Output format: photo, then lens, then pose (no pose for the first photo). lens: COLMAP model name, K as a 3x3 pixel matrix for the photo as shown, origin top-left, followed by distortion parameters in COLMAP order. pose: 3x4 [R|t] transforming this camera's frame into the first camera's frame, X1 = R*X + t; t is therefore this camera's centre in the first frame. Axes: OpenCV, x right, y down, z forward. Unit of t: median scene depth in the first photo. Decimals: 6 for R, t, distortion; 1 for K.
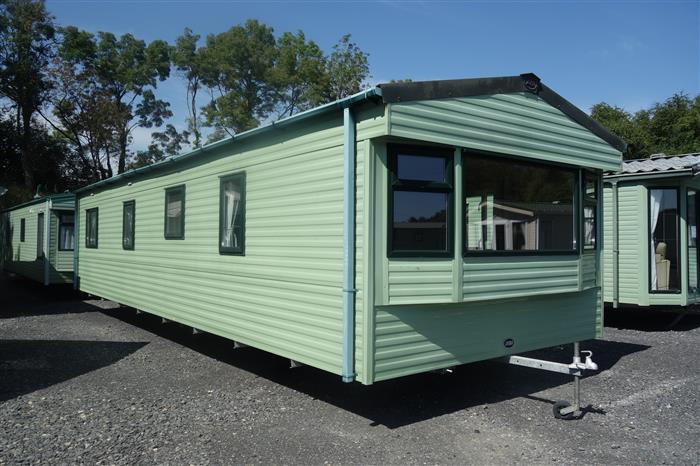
lens RADIAL K [[552.3, 0, 353.4], [0, 552.3, 236.0], [0, 0, 1]] dist [-0.011913, -0.013506]
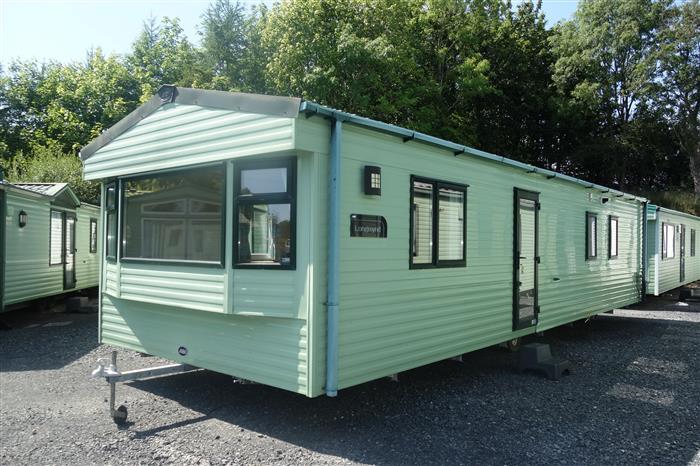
lens RADIAL K [[552.3, 0, 353.4], [0, 552.3, 236.0], [0, 0, 1]] dist [-0.011913, -0.013506]
pose [[0.216170, -0.014201, -0.976252, 1.369383], [0.005009, 0.999897, -0.013436, -0.002495], [0.976343, -0.001985, 0.216219, 1.108694]]
